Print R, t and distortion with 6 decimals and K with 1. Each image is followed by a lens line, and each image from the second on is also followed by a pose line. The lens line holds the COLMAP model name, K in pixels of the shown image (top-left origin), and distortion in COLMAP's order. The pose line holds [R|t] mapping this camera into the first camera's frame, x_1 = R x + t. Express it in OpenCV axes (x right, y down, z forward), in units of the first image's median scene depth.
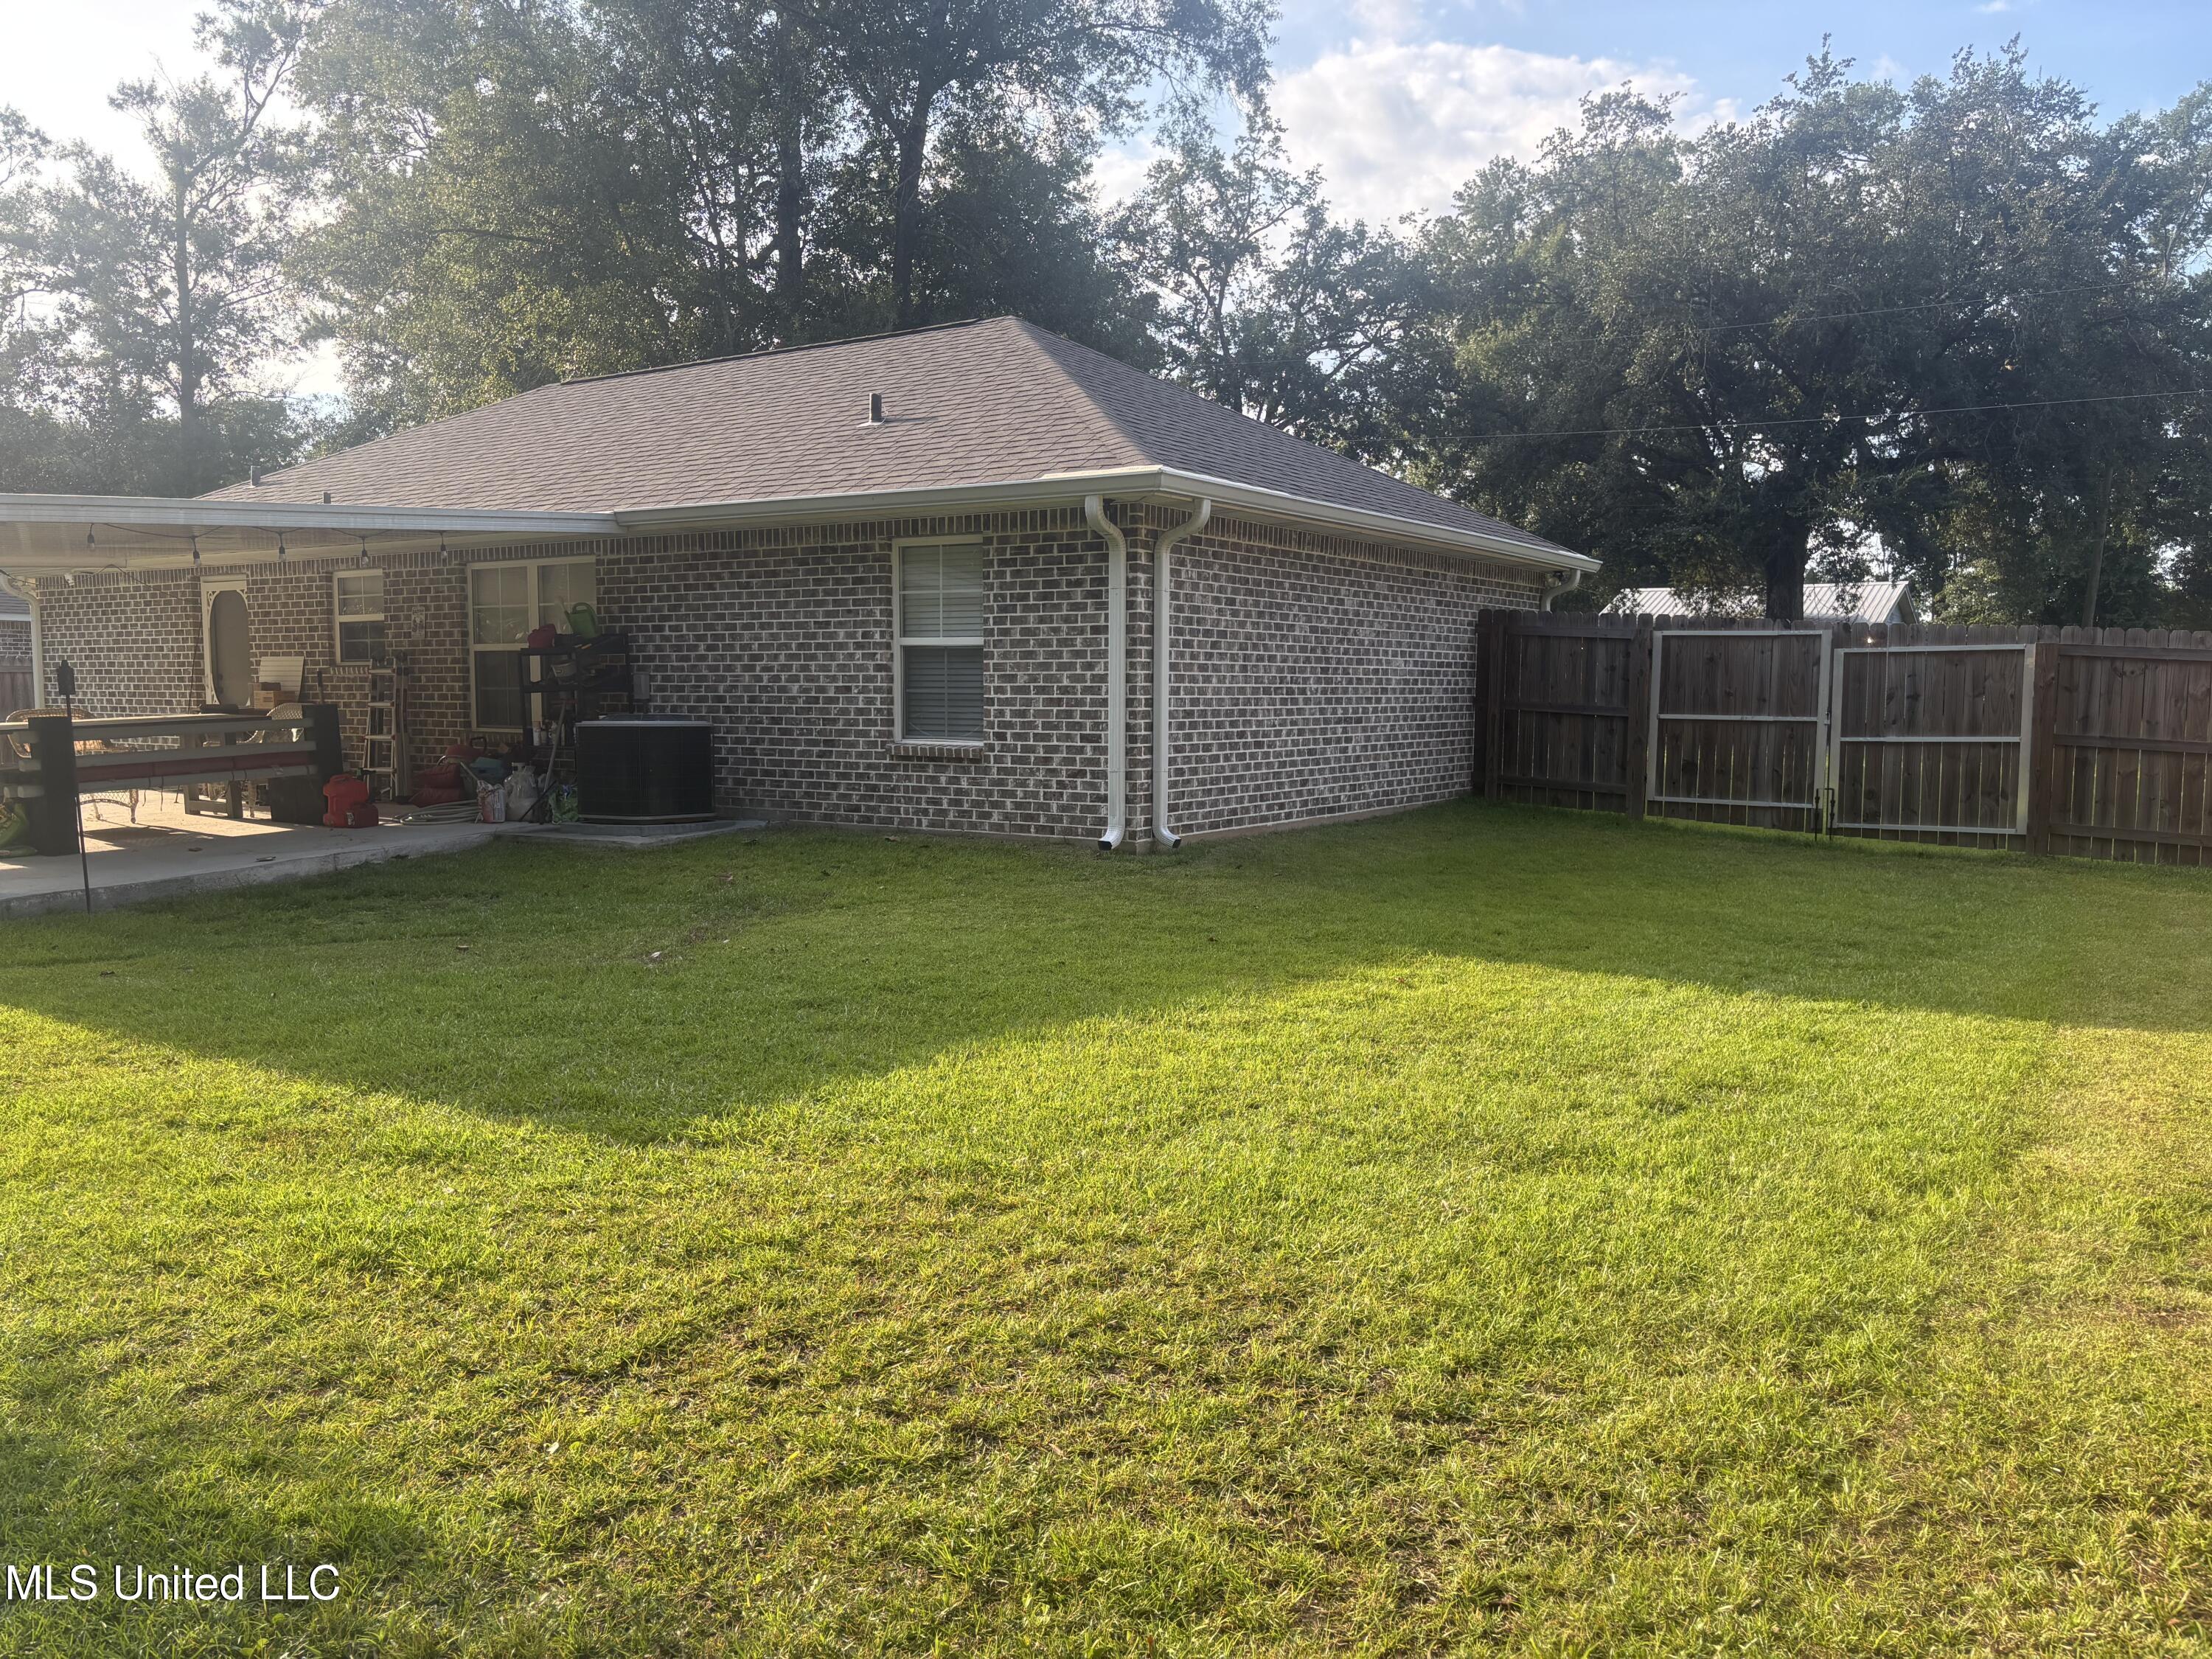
lens RADIAL K [[1669.9, 0, 1118.0], [0, 1669.9, 863.8], [0, 0, 1]] dist [0.051331, -0.059653]
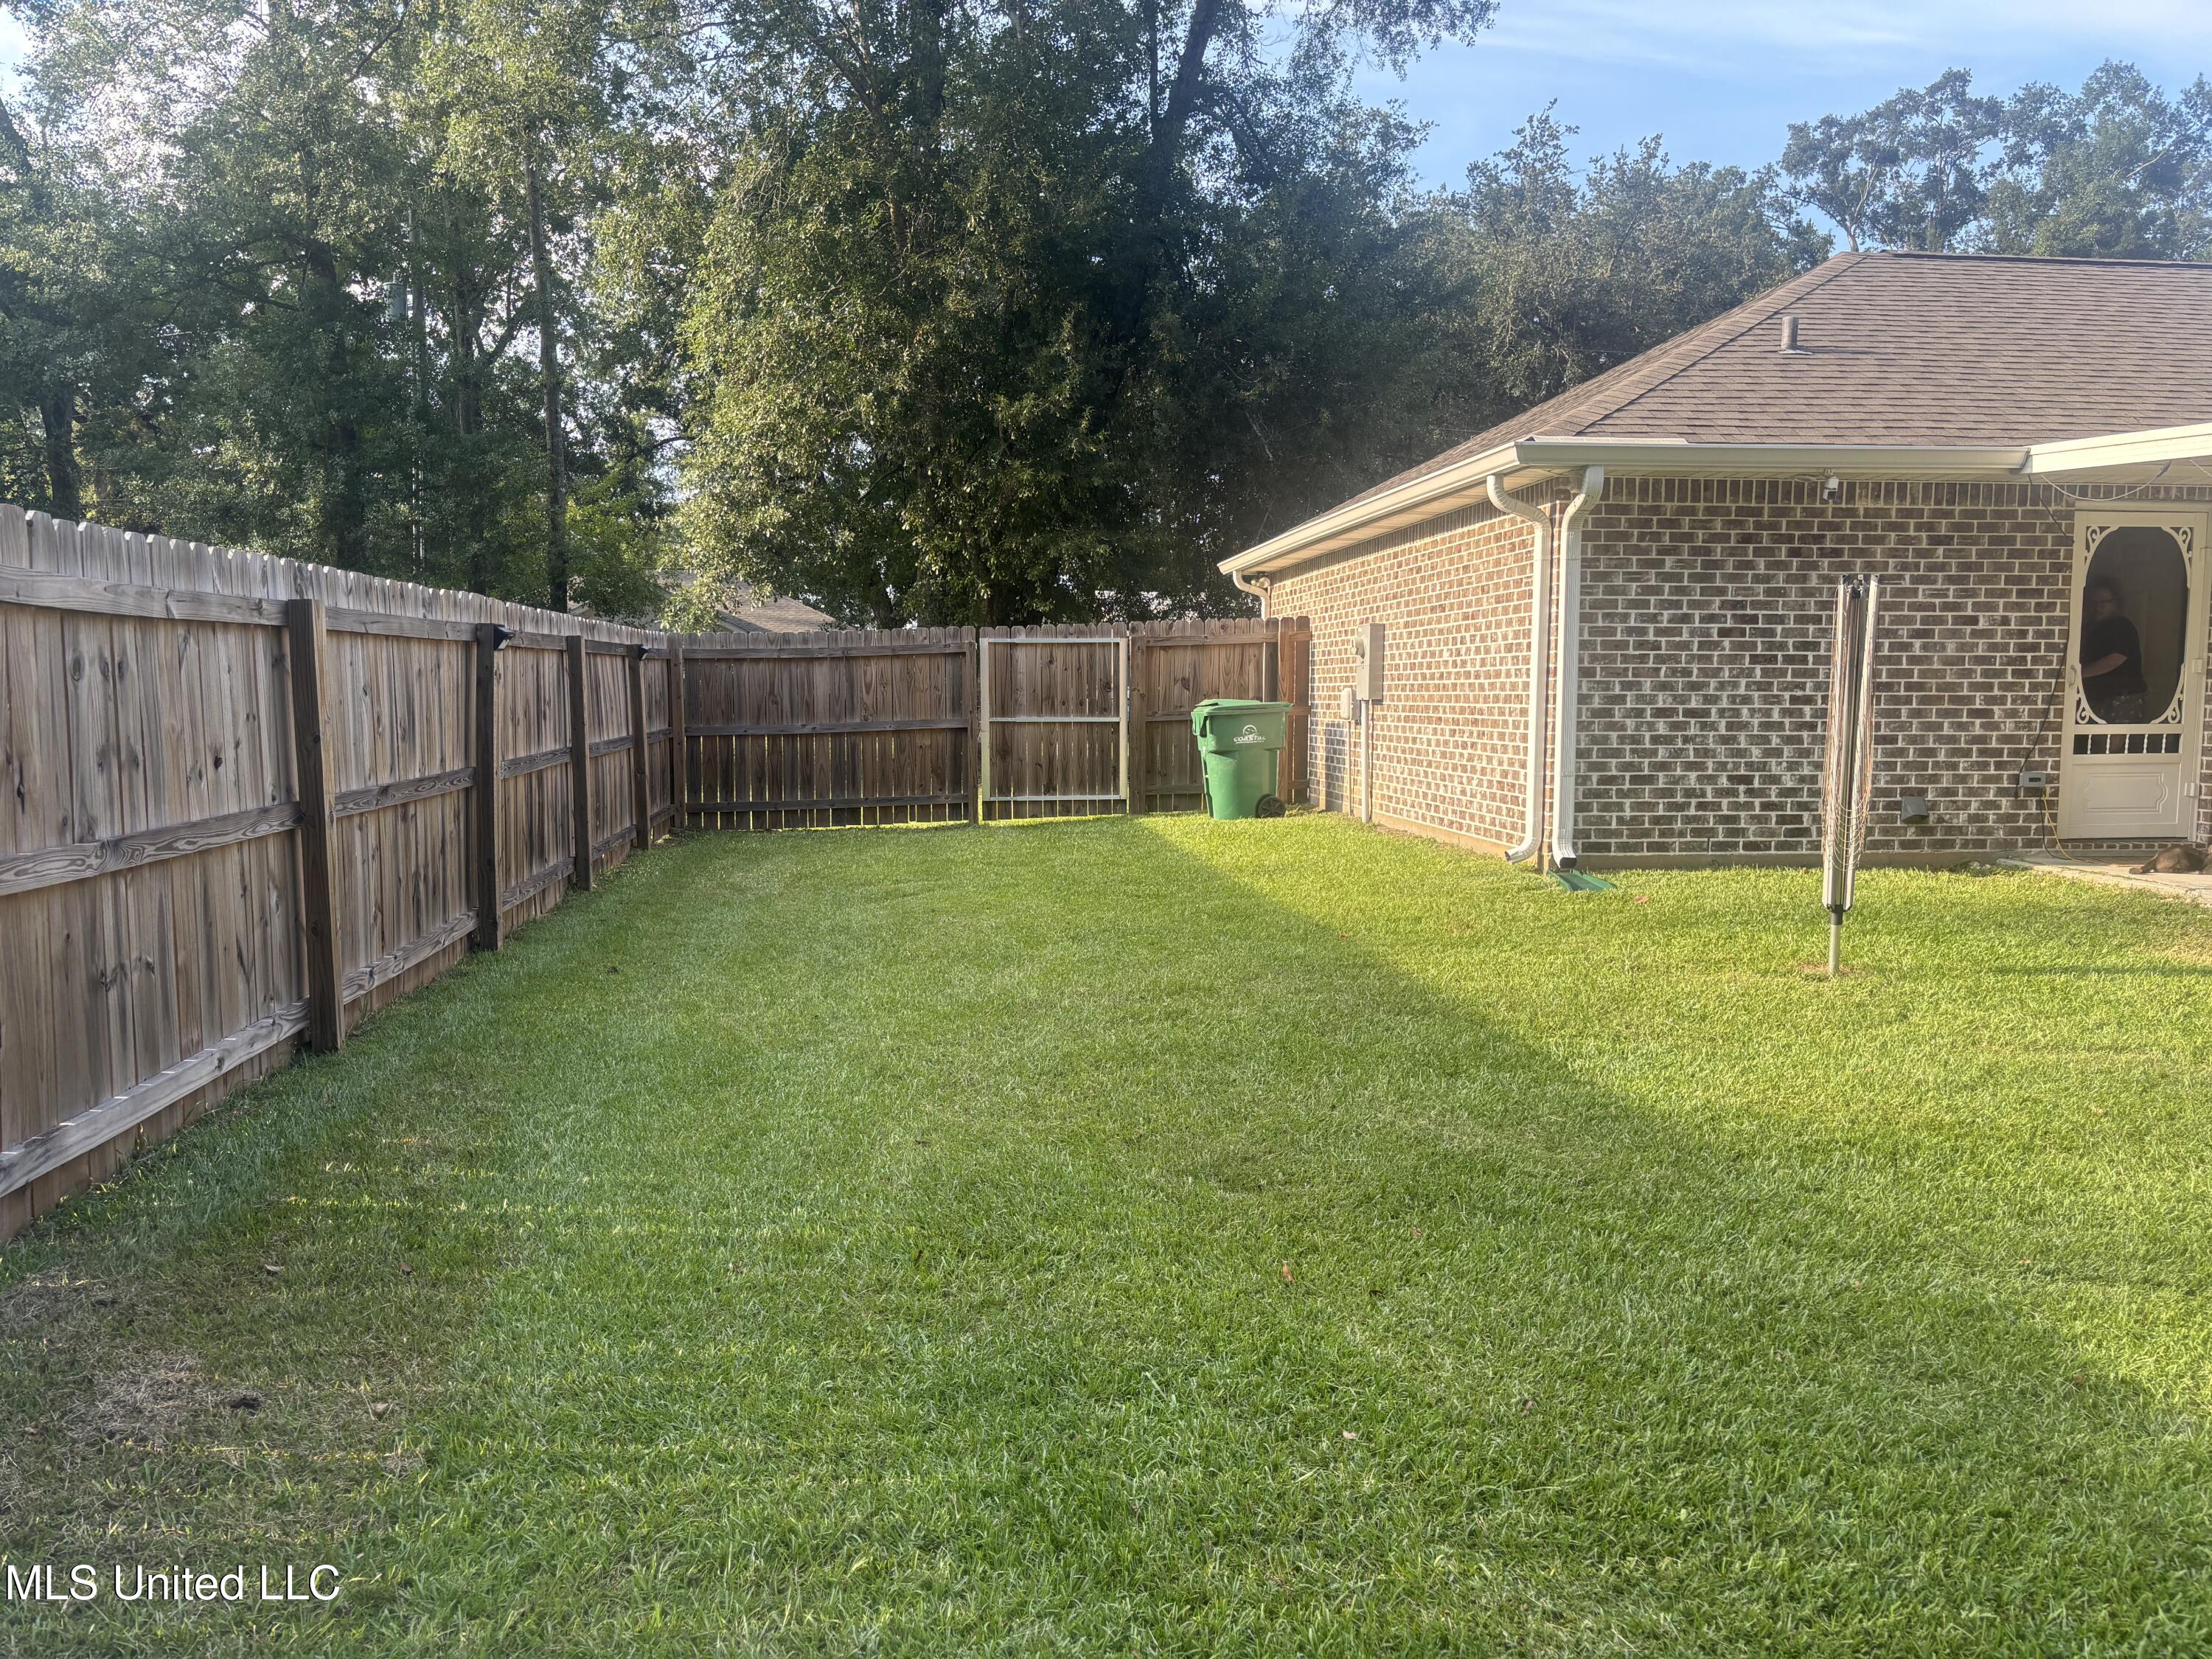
lens RADIAL K [[1669.9, 0, 1097.4], [0, 1669.9, 846.5], [0, 0, 1]] dist [0.051331, -0.059653]
pose [[0.769631, -0.058150, 0.635835, -1.688598], [0.064140, 0.997848, 0.013621, -0.111767], [-0.635259, 0.030299, 0.771705, 1.084173]]
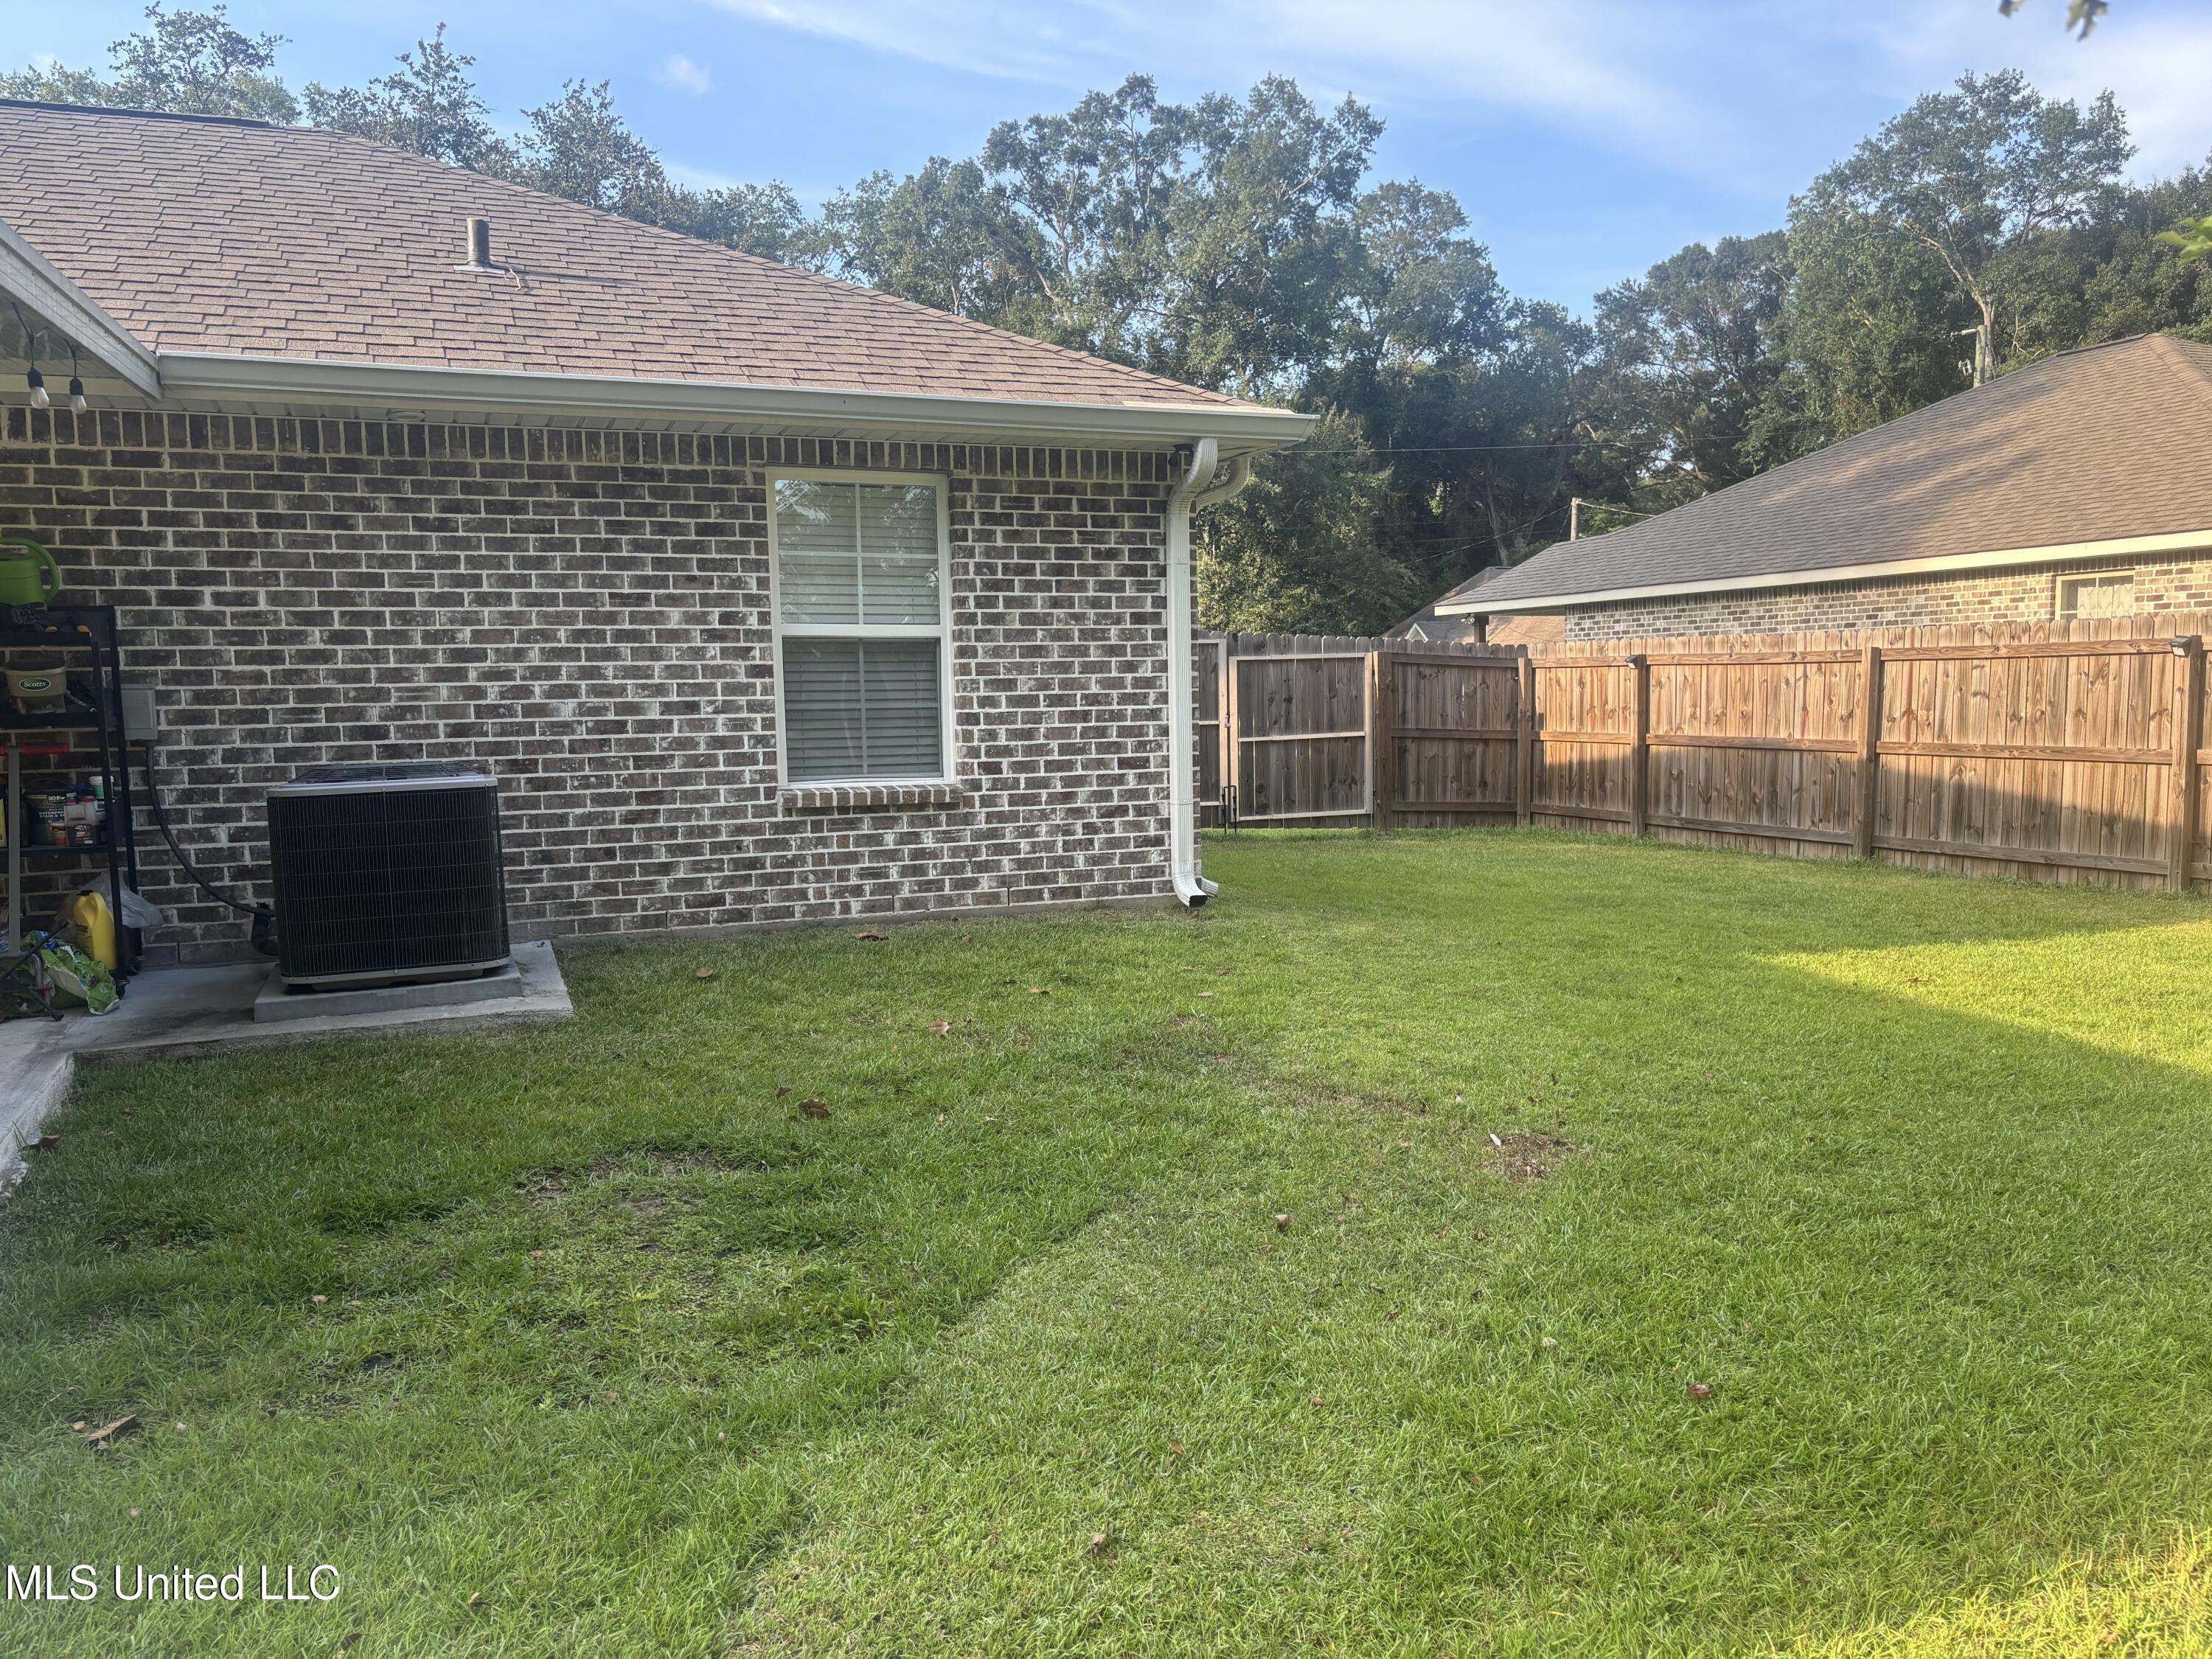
lens RADIAL K [[1669.9, 0, 1087.7], [0, 1669.9, 849.2], [0, 0, 1]] dist [0.051331, -0.059653]
pose [[0.568870, -0.088894, 0.817609, -0.597455], [0.105982, 0.993776, 0.034308, -0.060048], [-0.815570, 0.067135, 0.574750, 0.549299]]
